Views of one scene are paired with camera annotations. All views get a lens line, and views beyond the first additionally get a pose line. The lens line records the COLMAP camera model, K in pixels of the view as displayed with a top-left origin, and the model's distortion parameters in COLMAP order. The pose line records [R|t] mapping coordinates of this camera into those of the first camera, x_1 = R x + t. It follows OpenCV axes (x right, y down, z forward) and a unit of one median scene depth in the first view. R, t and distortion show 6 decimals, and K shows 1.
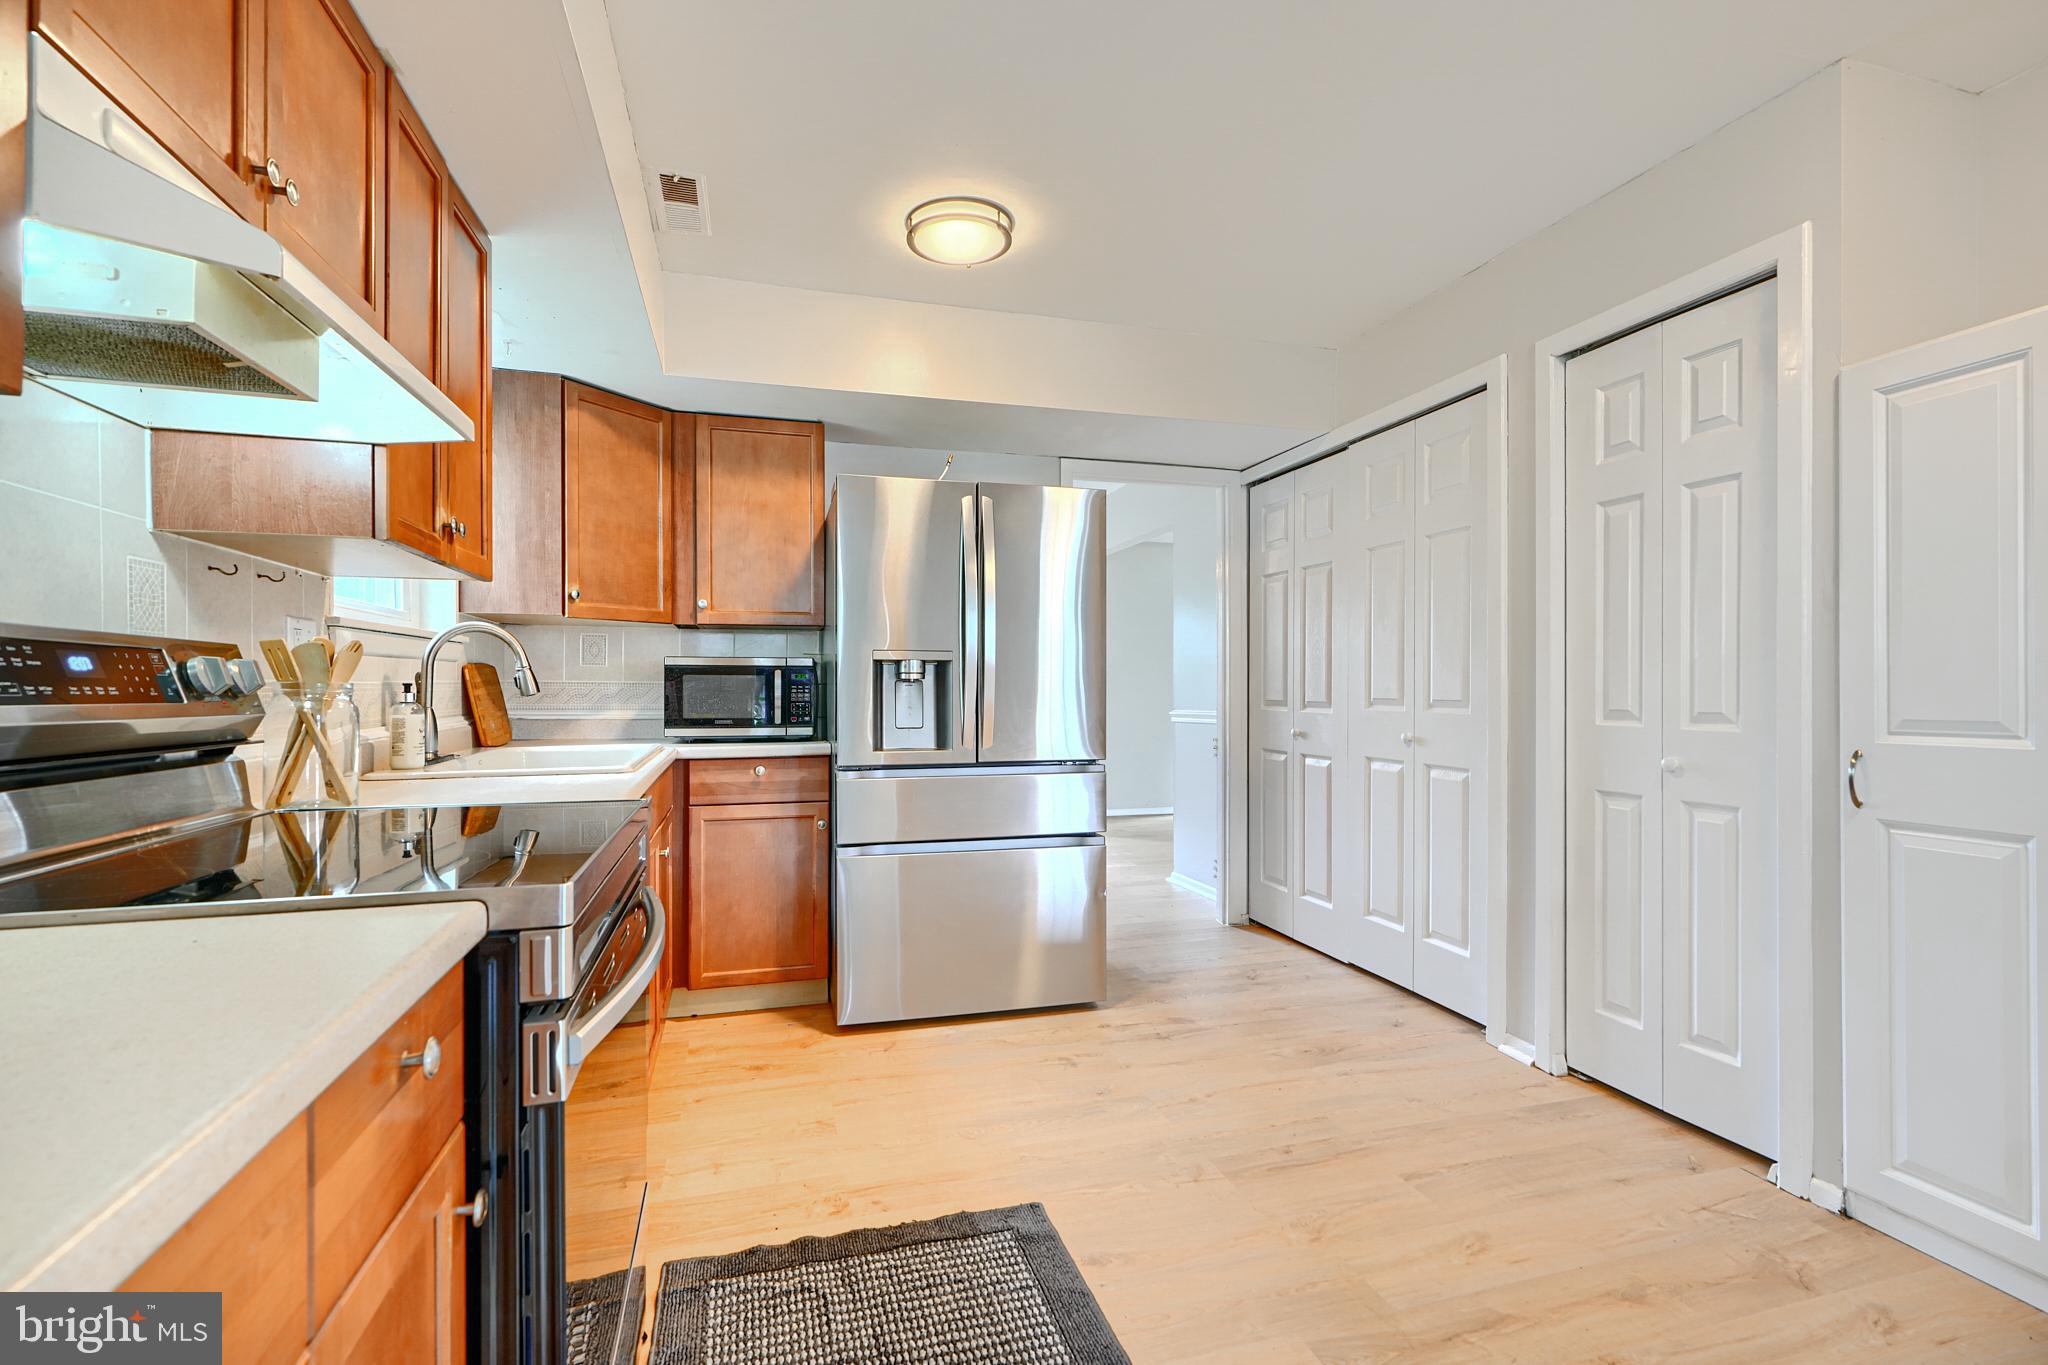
lens RADIAL K [[923.0, 0, 1021.9], [0, 923.0, 691.1], [0, 0, 1]] dist [0.000803, 0.000076]
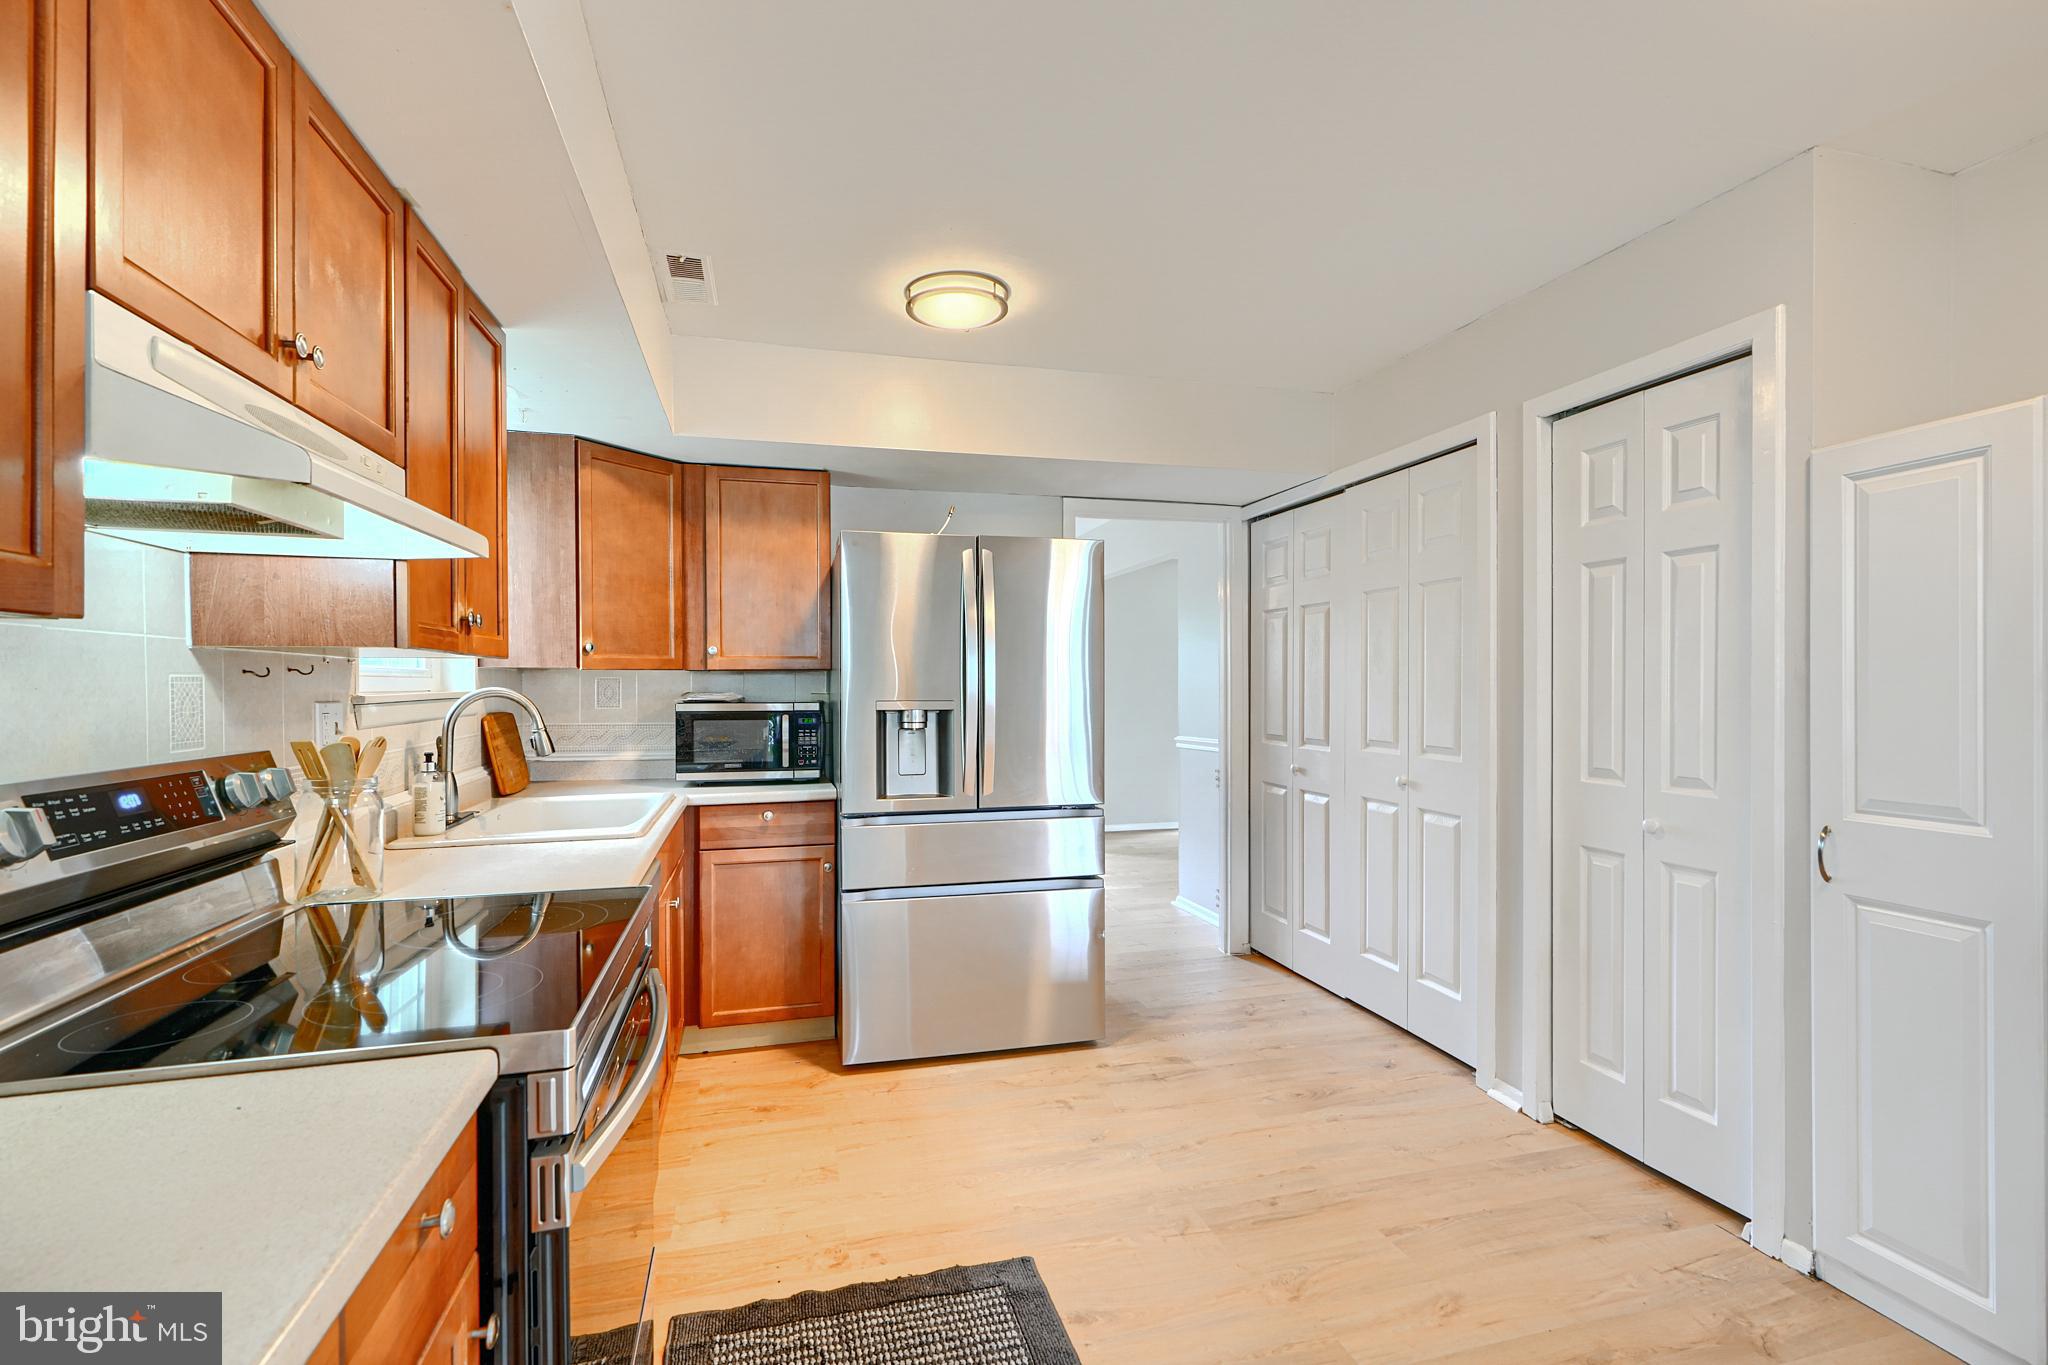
lens RADIAL K [[923.0, 0, 1021.9], [0, 923.0, 691.1], [0, 0, 1]] dist [0.000803, 0.000076]
pose [[0.999830, -0.002289, -0.018313, 0.020764], [0.002389, 0.999982, 0.005416, -0.062949], [0.018300, -0.005459, 0.999818, -0.027168]]
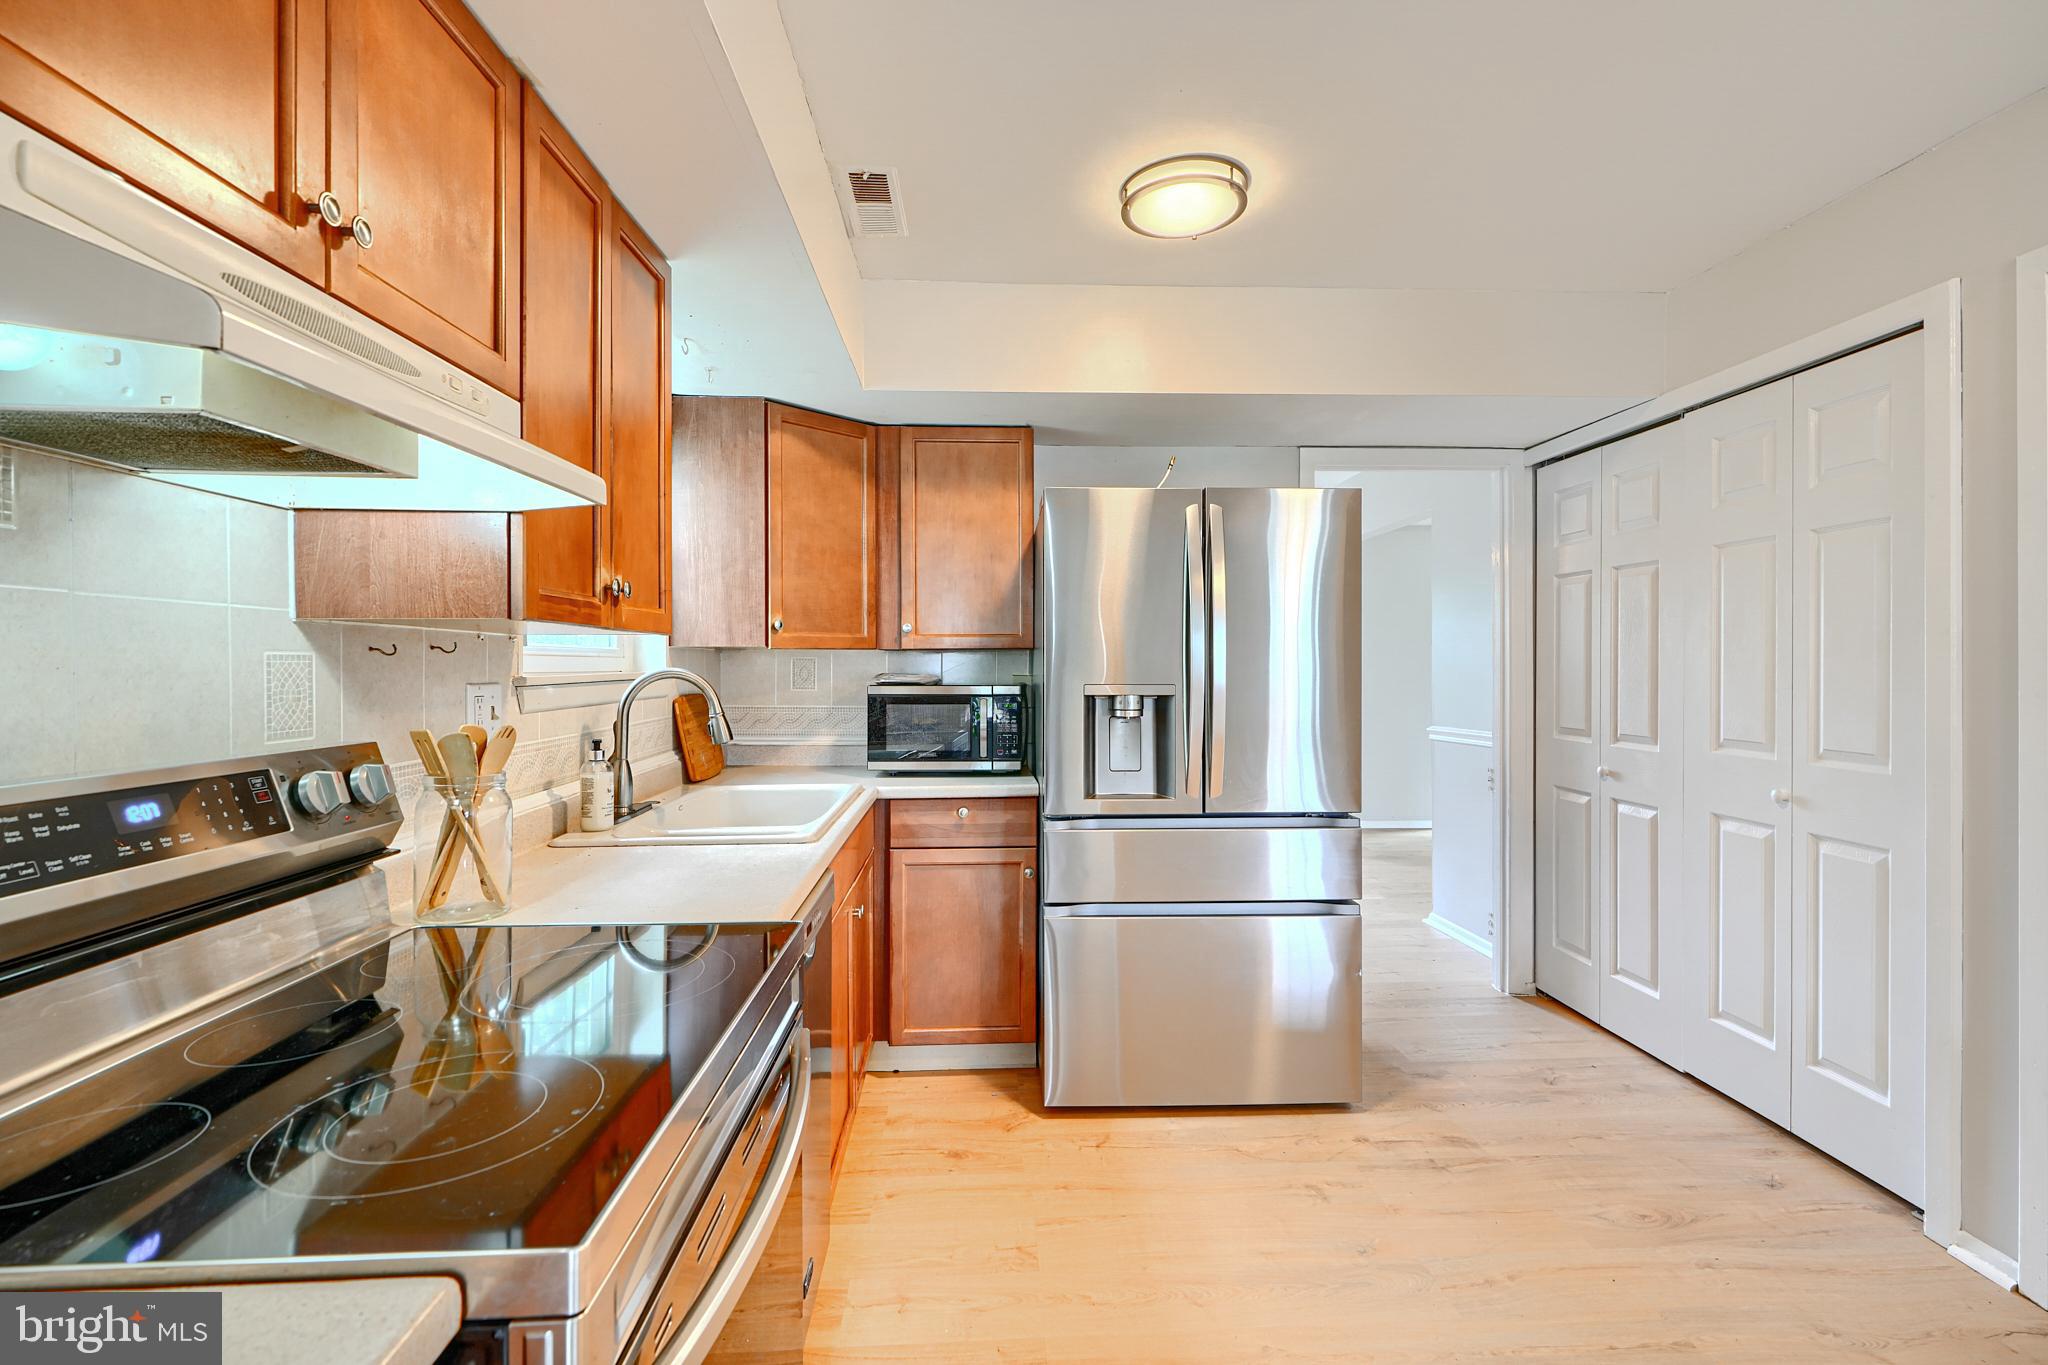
lens RADIAL K [[911.1, 0, 1024.7], [0, 911.1, 667.3], [0, 0, 1]] dist [0.000071, 0.000118]
pose [[0.972119, -0.000443, -0.234487, -0.012436], [0.000394, 1.000000, -0.000256, -0.062950], [0.234487, 0.000156, 0.972119, 0.144366]]
